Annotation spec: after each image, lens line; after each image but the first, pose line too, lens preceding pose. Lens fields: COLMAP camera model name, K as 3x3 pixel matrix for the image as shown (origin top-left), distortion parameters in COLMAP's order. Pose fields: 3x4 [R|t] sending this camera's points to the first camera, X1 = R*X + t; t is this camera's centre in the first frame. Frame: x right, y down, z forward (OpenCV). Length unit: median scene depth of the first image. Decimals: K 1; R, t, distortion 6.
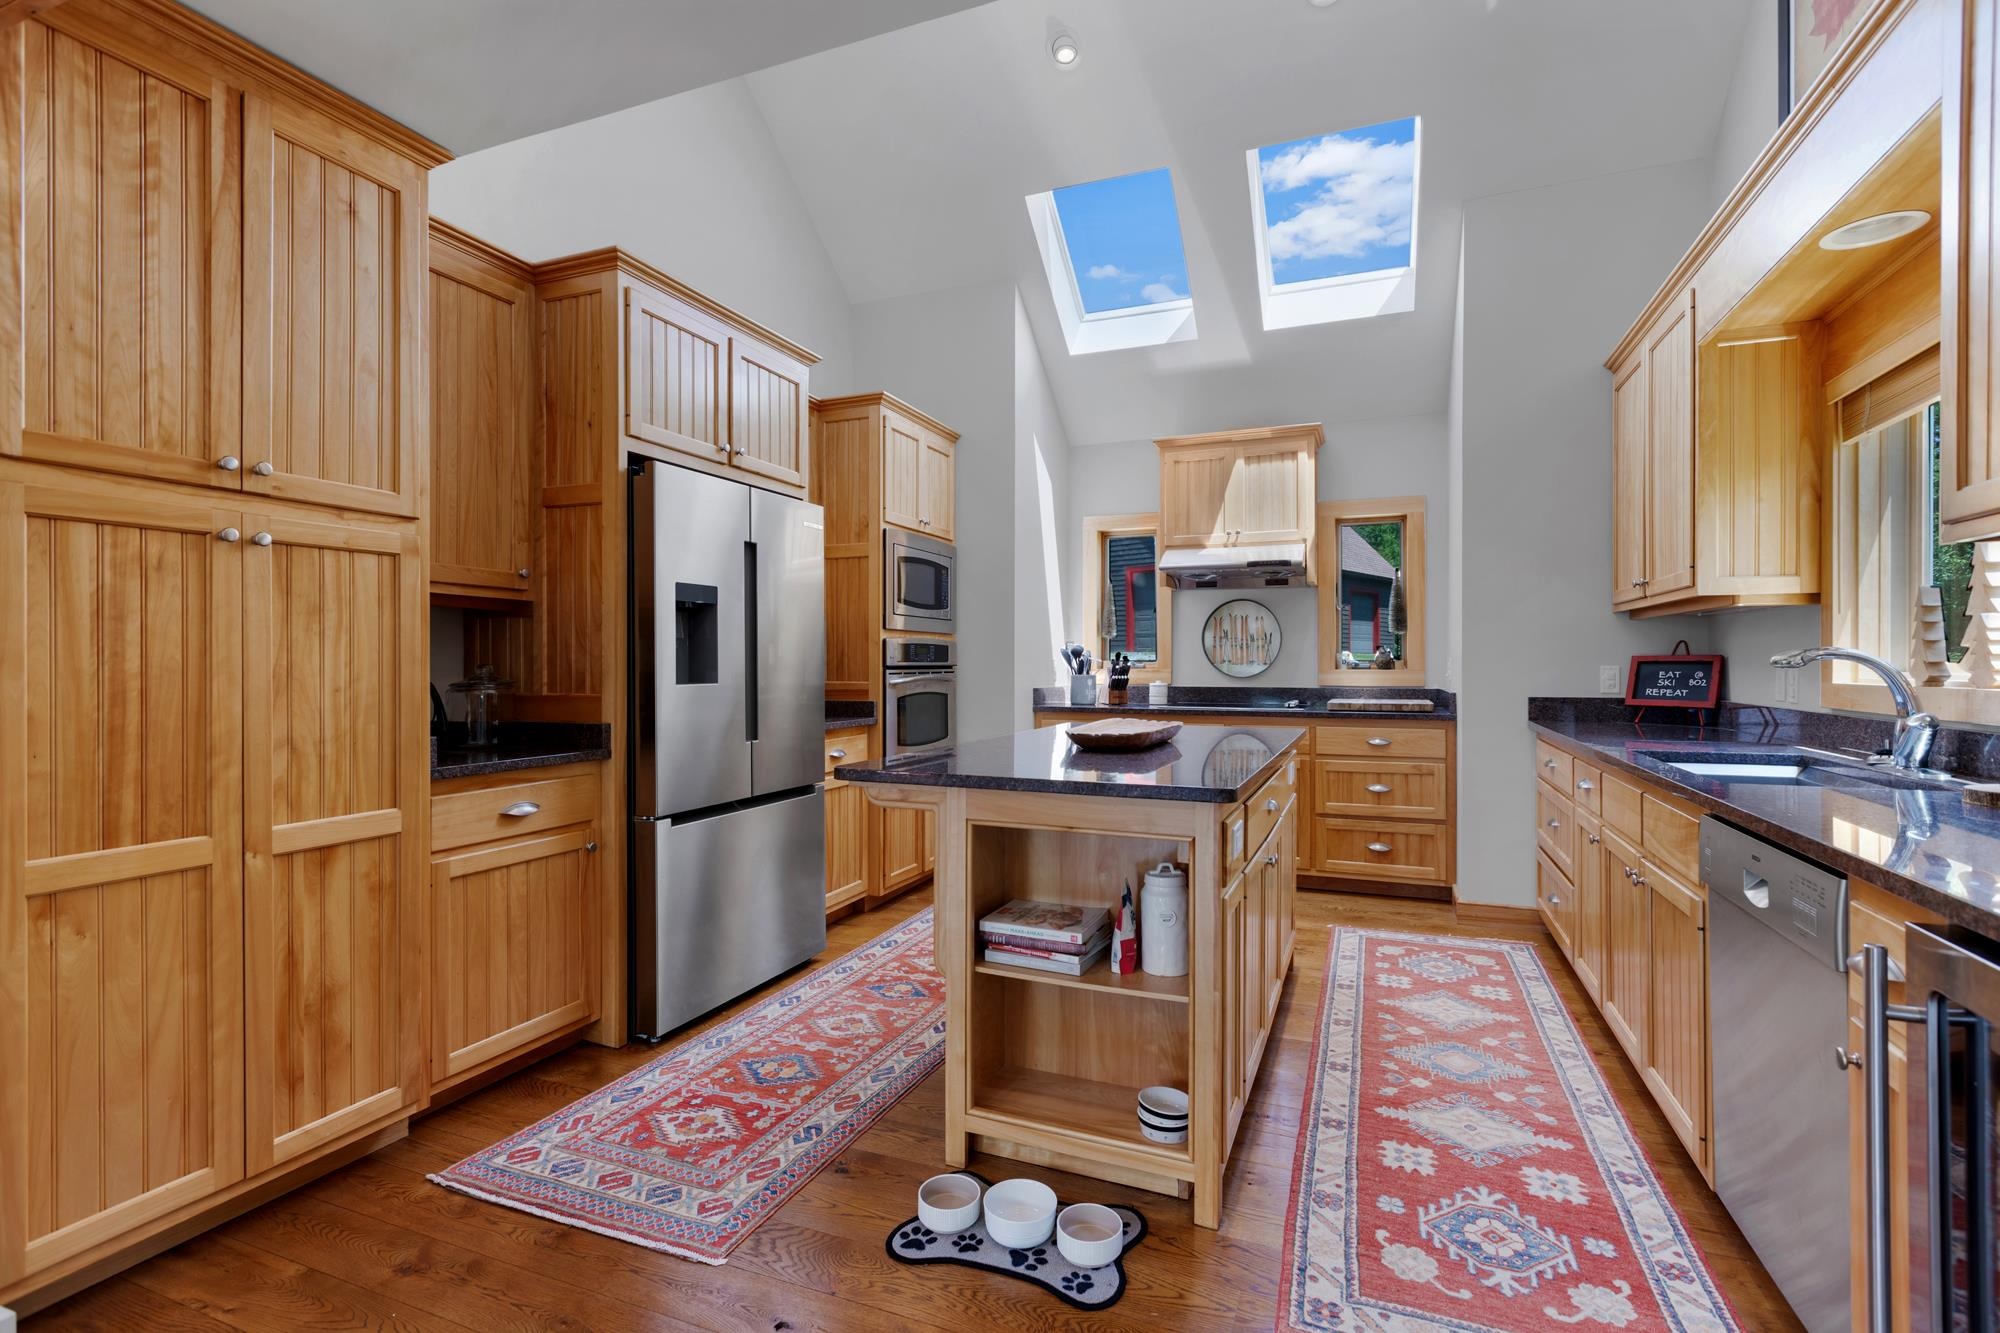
lens RADIAL K [[913.8, 0, 1019.3], [0, 913.8, 663.1], [0, 0, 1]] dist [0.003150, -0.000851]
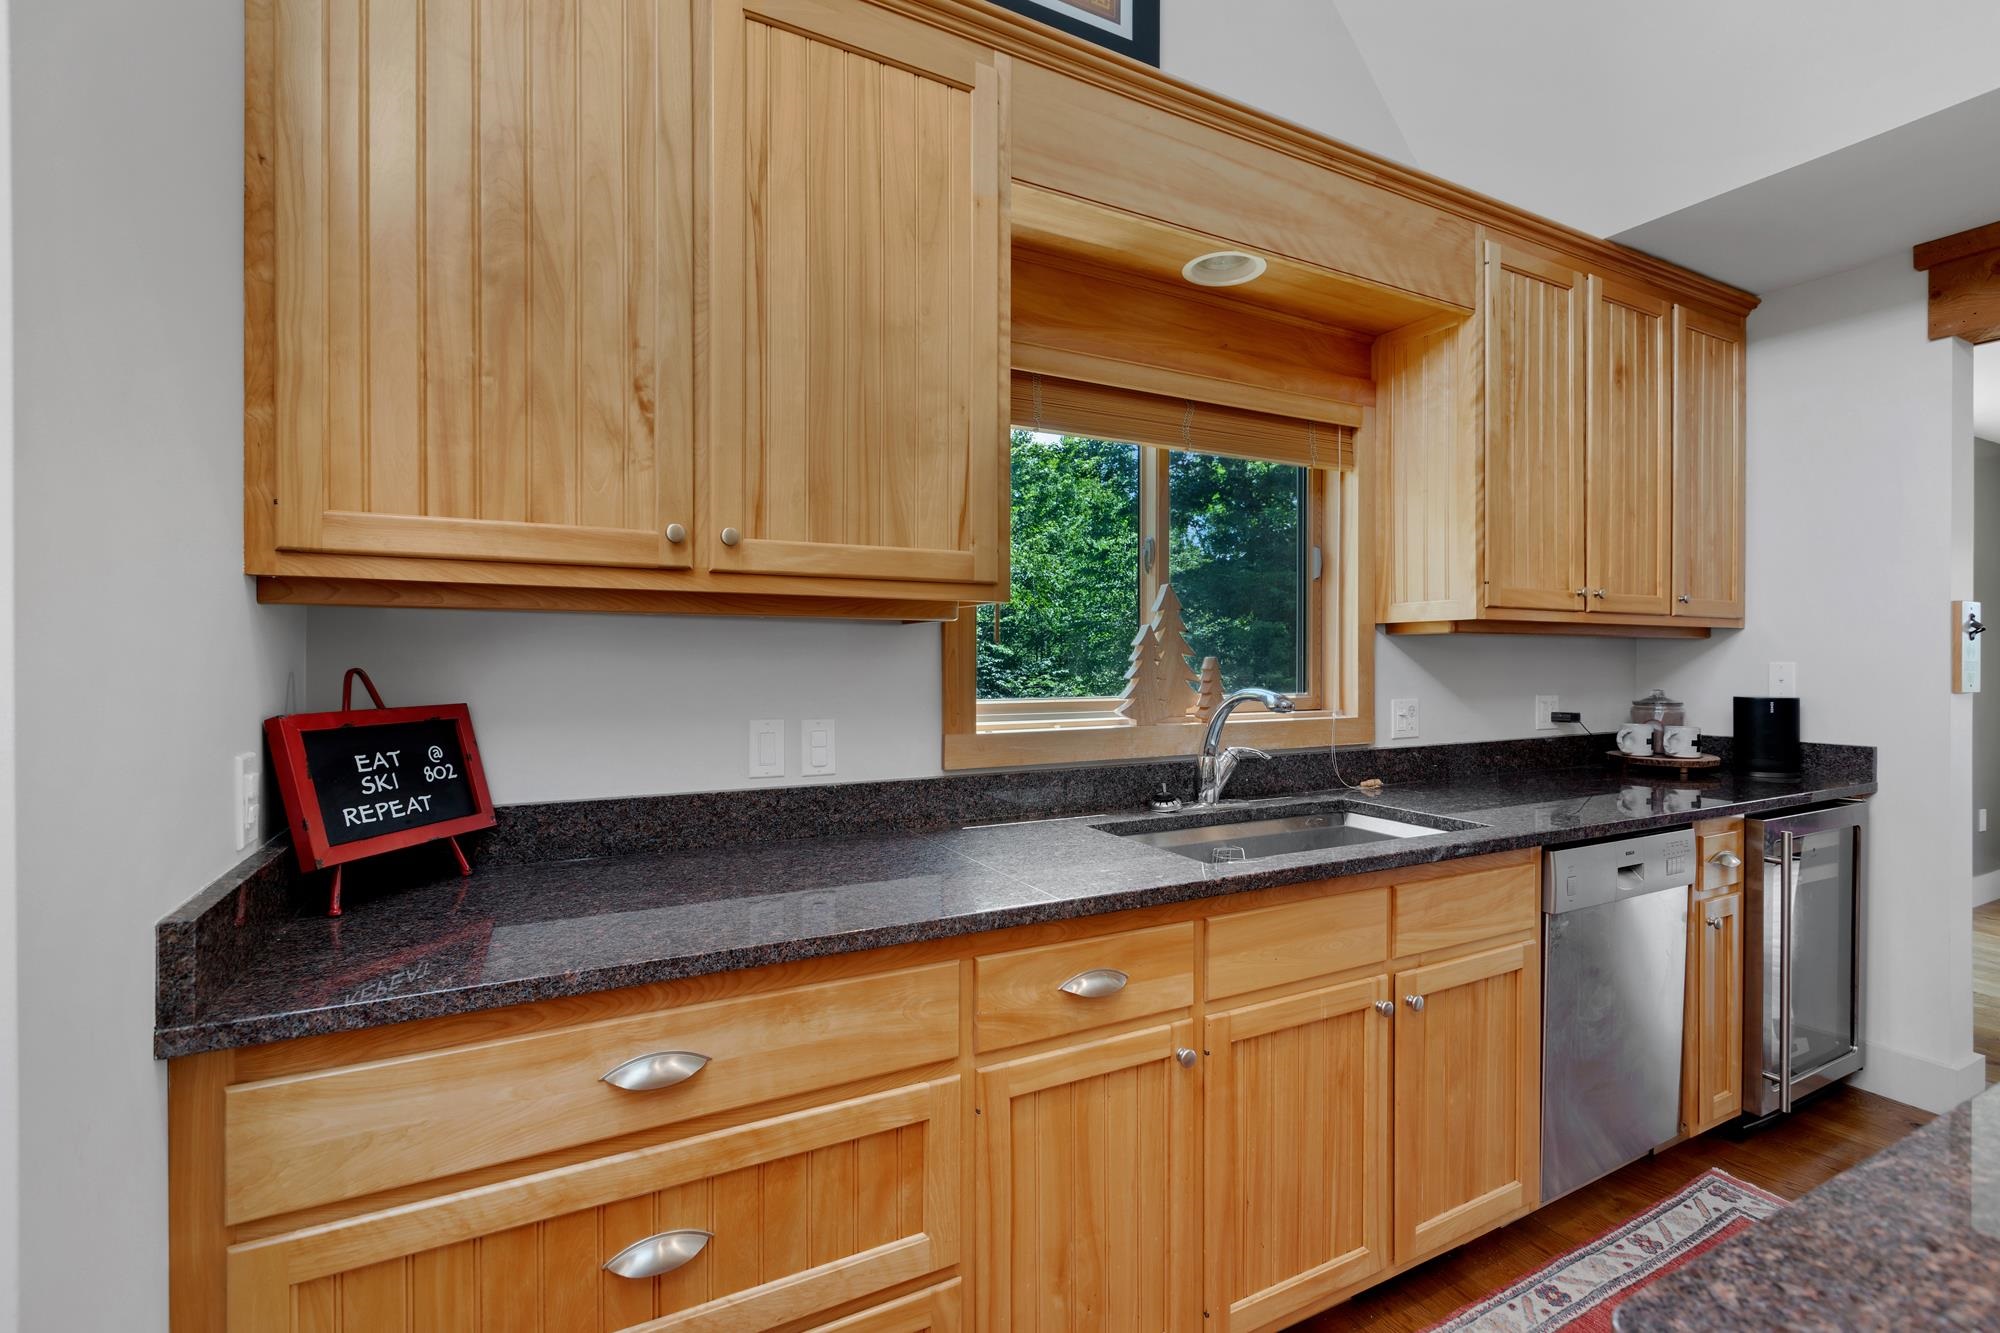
lens RADIAL K [[910.0, 0, 1011.8], [0, 910.0, 660.0], [0, 0, 1]] dist [0.000002, 0.005906]
pose [[-0.765620, -0.001535, 0.643292, 0.353553], [-0.000058, 0.999997, 0.002316, -0.037464], [-0.643293, 0.001736, -0.765618, 1.424399]]
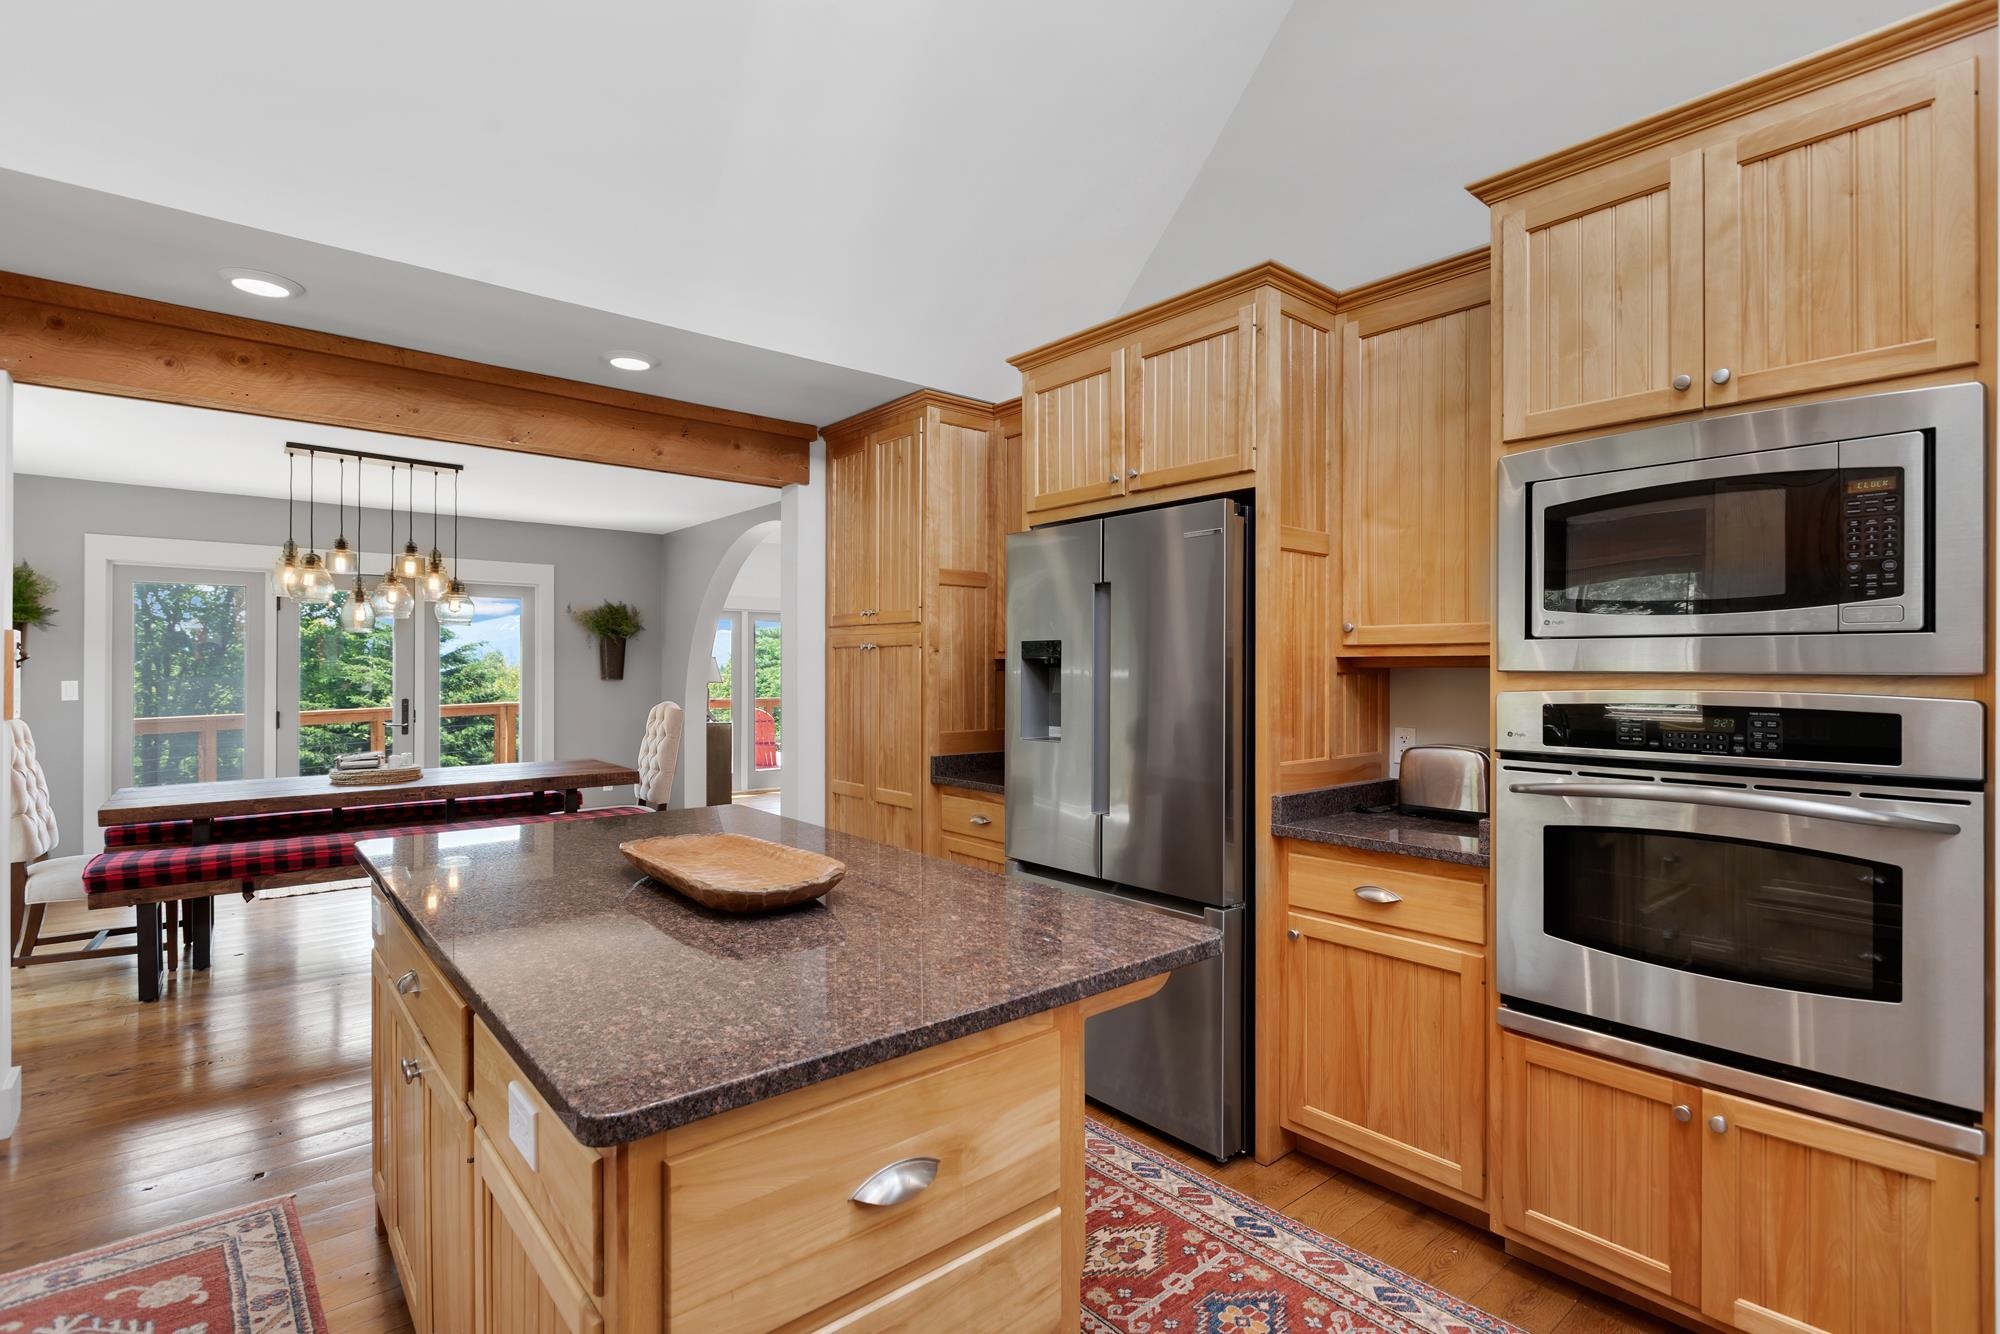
lens RADIAL K [[930.6, 0, 1006.3], [0, 930.6, 666.1], [0, 0, 1]] dist [-0.006427, 0.000634]
pose [[-0.462143, -0.000972, -0.886805, 0.583465], [0.000371, 0.999999, -0.001289, -0.057437], [0.886805, -0.000925, -0.462142, 1.480396]]
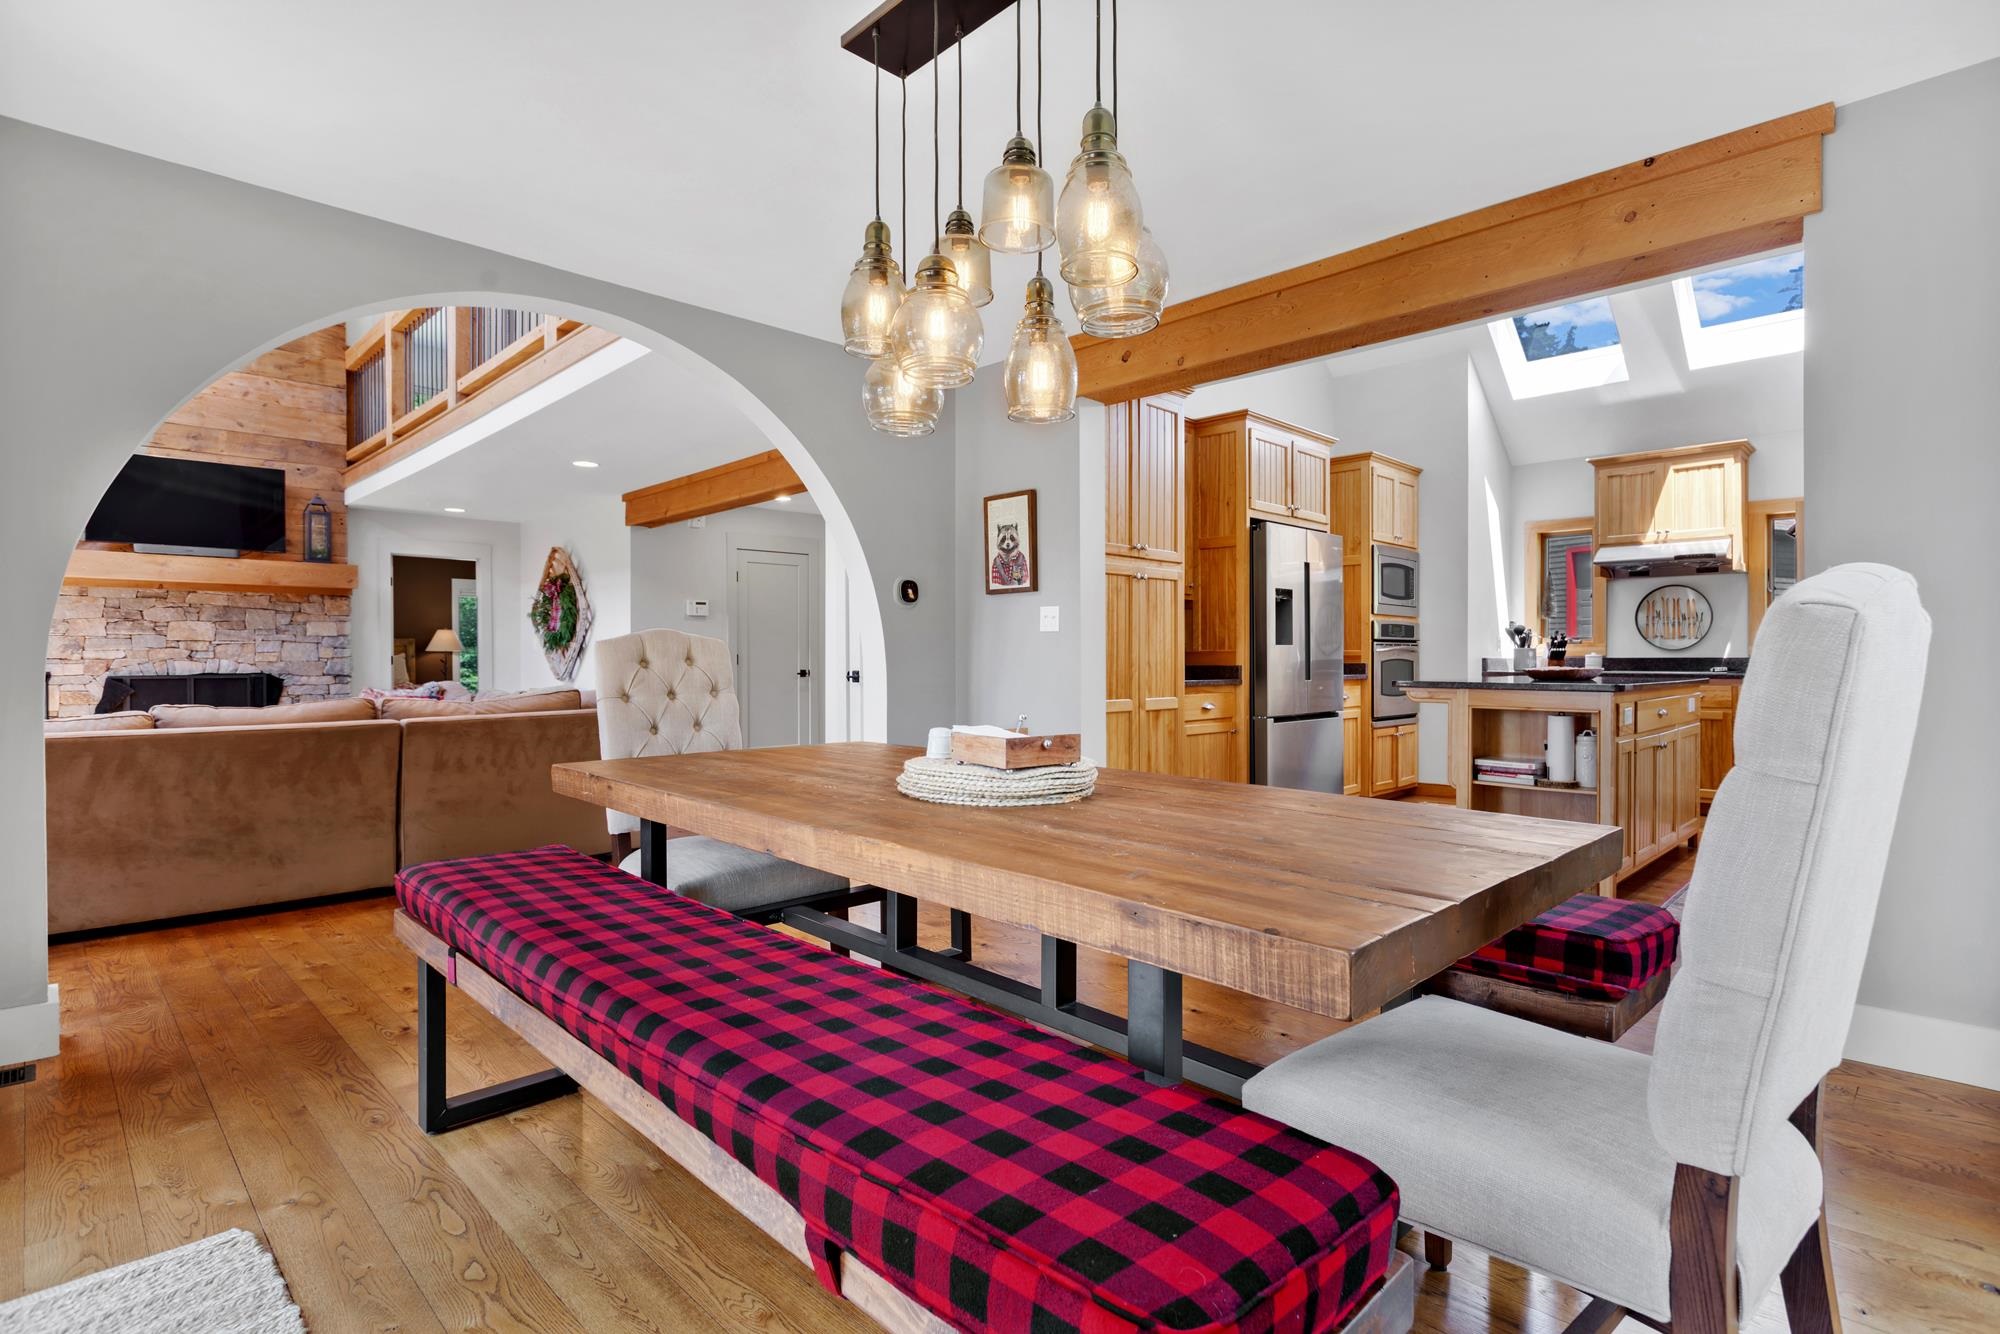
lens RADIAL K [[966.1, 0, 1001.8], [0, 966.1, 660.7], [0, 0, 1]] dist [-0.001821, -0.001315]
pose [[0.916044, 0.002398, -0.401070, -0.105826], [-0.001184, 0.999994, 0.003274, 0.049316], [0.401076, -0.002525, 0.916042, -0.960626]]
